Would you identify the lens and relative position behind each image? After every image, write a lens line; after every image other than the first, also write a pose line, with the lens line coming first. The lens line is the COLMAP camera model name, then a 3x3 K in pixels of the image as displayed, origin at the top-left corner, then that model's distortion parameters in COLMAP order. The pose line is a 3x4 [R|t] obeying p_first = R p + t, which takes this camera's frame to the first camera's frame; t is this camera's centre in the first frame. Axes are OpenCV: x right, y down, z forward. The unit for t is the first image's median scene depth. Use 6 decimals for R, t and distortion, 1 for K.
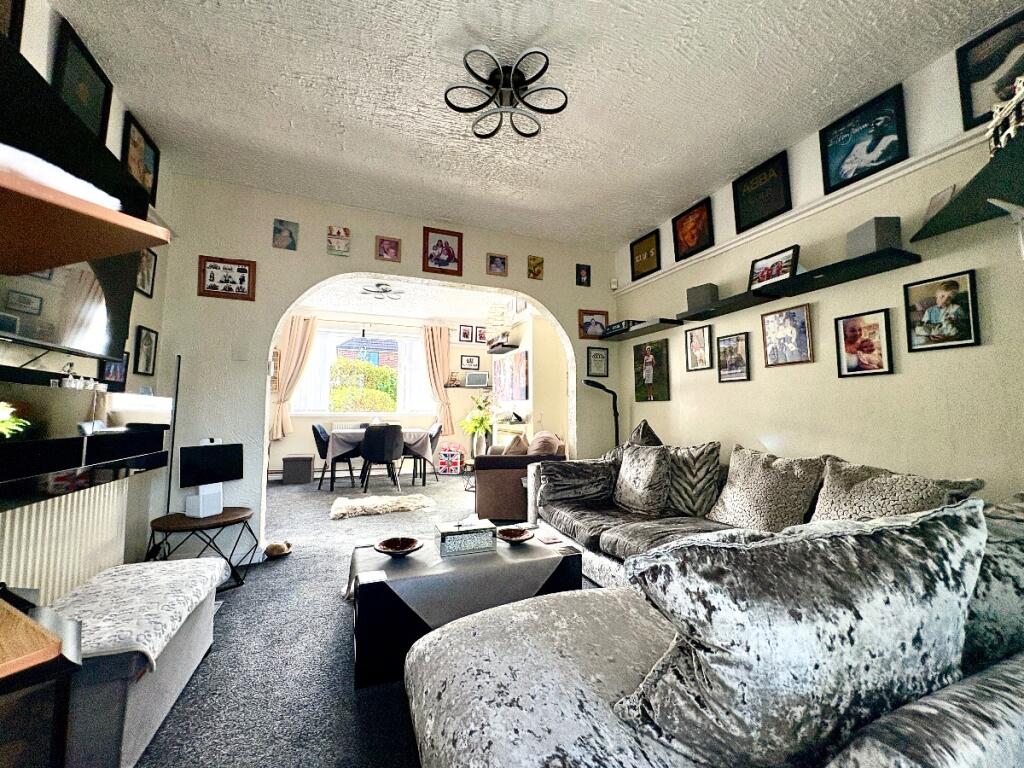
lens RADIAL K [[409.1, 0, 505.9], [0, 409.1, 381.4], [0, 0, 1]] dist [0.001750, -0.000015]
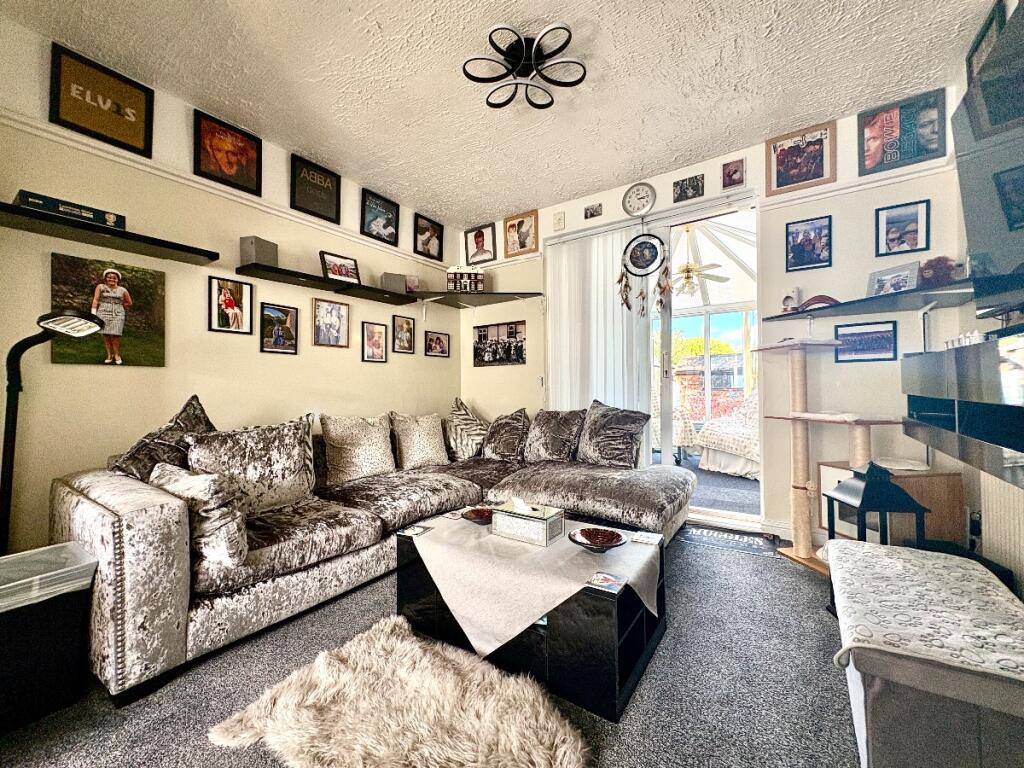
lens RADIAL K [[409.1, 0, 513.0], [0, 409.1, 381.3], [0, 0, 1]] dist [0.001750, -0.000015]
pose [[-0.573851, 0.009368, 0.818906, -0.568315], [-0.060298, 0.996737, -0.053657, 0.086374], [-0.816737, -0.080170, -0.571413, 1.092693]]
